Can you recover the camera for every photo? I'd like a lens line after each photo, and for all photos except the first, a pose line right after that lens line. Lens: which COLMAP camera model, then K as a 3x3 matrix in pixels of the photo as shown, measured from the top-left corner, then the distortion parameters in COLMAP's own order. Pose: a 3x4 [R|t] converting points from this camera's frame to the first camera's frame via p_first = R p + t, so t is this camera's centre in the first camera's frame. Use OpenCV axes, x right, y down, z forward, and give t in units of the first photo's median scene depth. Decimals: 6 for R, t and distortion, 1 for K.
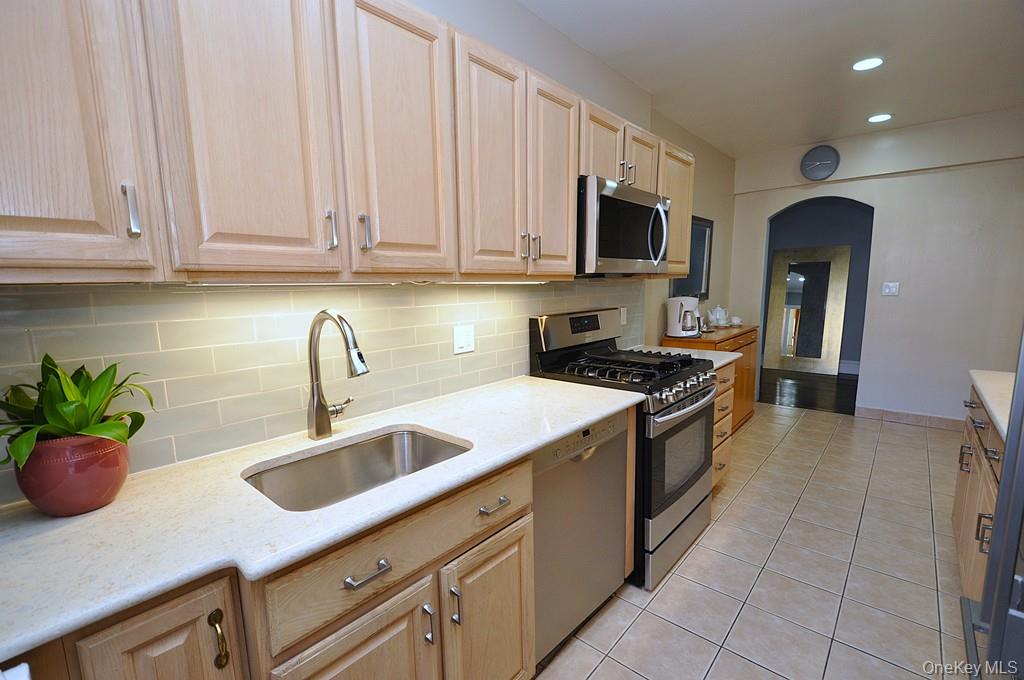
lens RADIAL K [[448.5, 0, 513.6], [0, 448.5, 353.7], [0, 0, 1]] dist [0.001979, -0.000828]
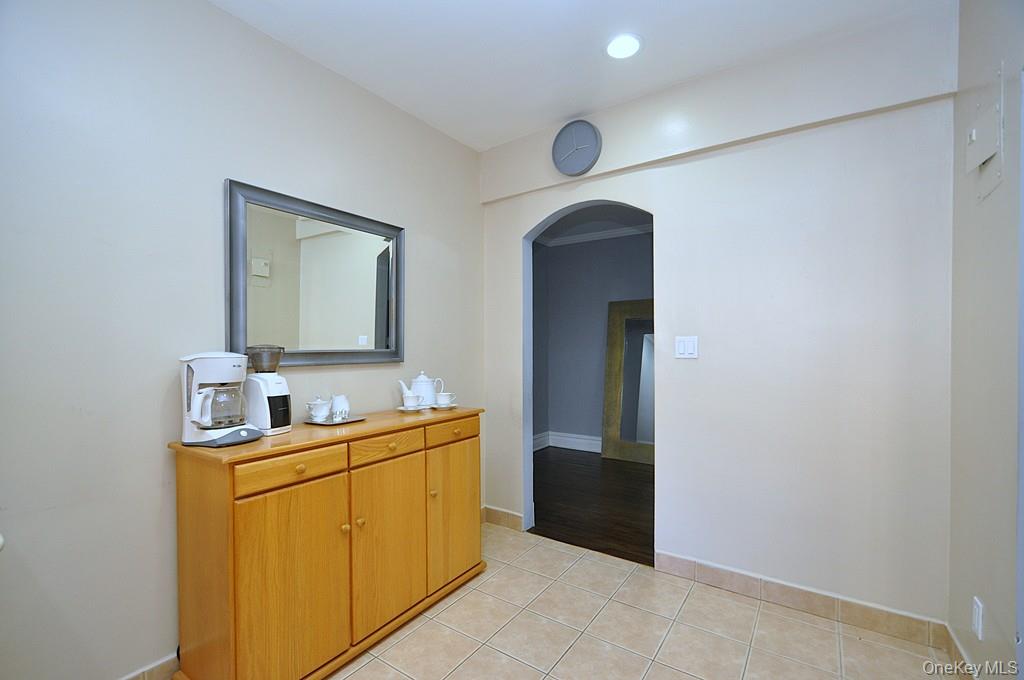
lens RADIAL K [[448.5, 0, 513.6], [0, 448.5, 353.7], [0, 0, 1]] dist [0.001979, -0.000828]
pose [[0.995317, 0.013303, 0.095745, 1.039672], [0.001009, 0.989001, -0.147907, -0.093049], [-0.096659, 0.147311, 0.984356, 0.835029]]
